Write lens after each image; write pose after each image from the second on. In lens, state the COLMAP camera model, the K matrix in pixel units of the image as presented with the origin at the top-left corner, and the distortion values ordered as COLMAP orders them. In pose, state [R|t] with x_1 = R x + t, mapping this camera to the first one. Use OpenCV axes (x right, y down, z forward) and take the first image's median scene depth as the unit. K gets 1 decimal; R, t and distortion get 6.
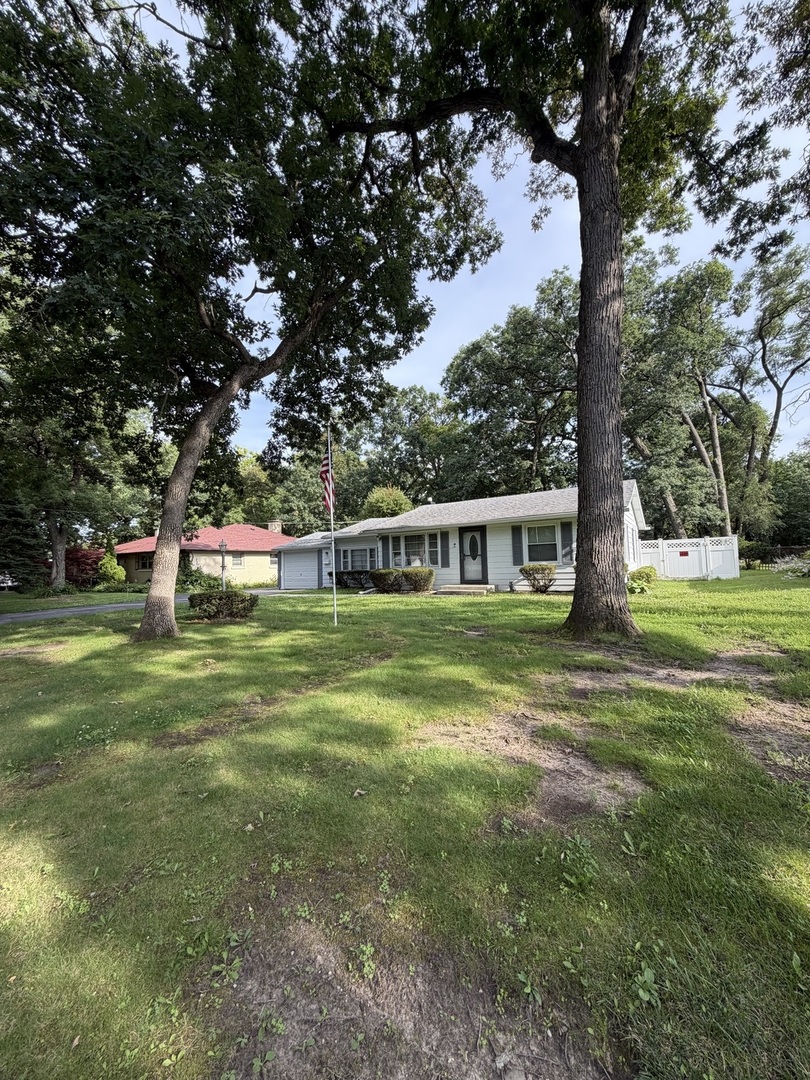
lens RADIAL K [[426.0, 0, 405.0], [0, 426.0, 540.0], [0, 0, 1]] dist [0.000642, 0.000240]
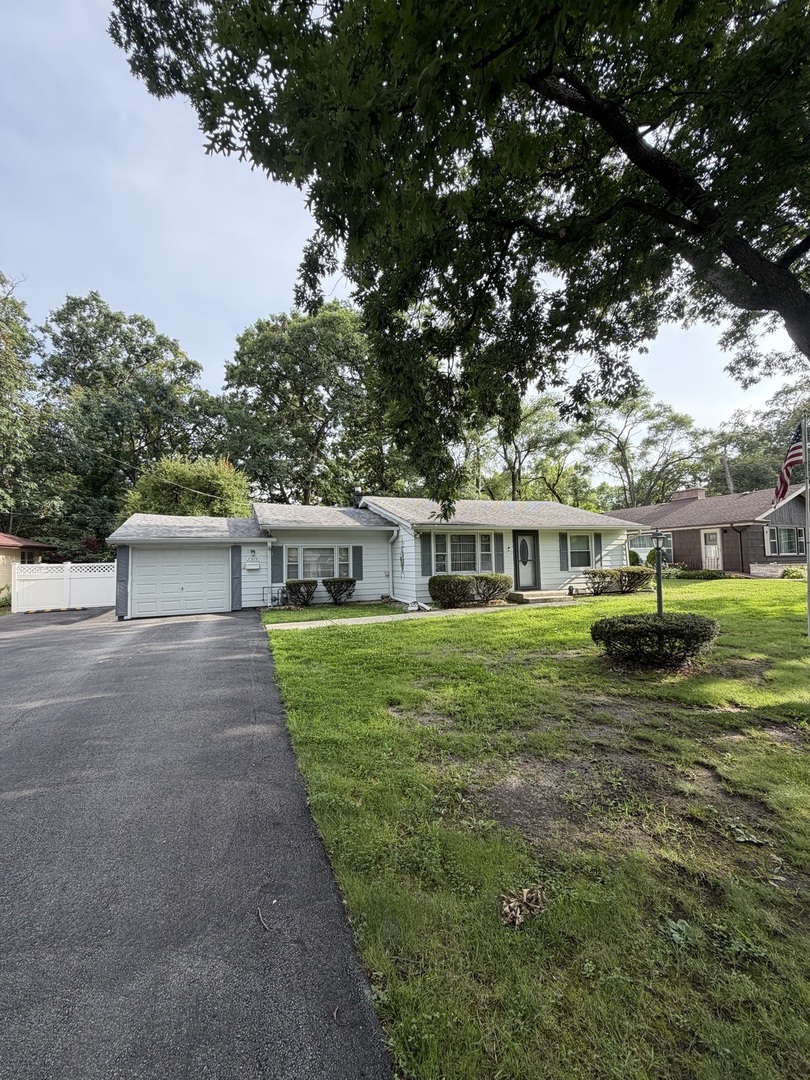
lens RADIAL K [[426.0, 0, 405.0], [0, 426.0, 540.0], [0, 0, 1]] dist [0.000642, 0.000240]
pose [[0.591802, 0.052323, 0.804383, -0.736235], [-0.044618, 0.998488, -0.032122, 0.031929], [-0.804847, -0.016880, 0.593242, 0.622157]]
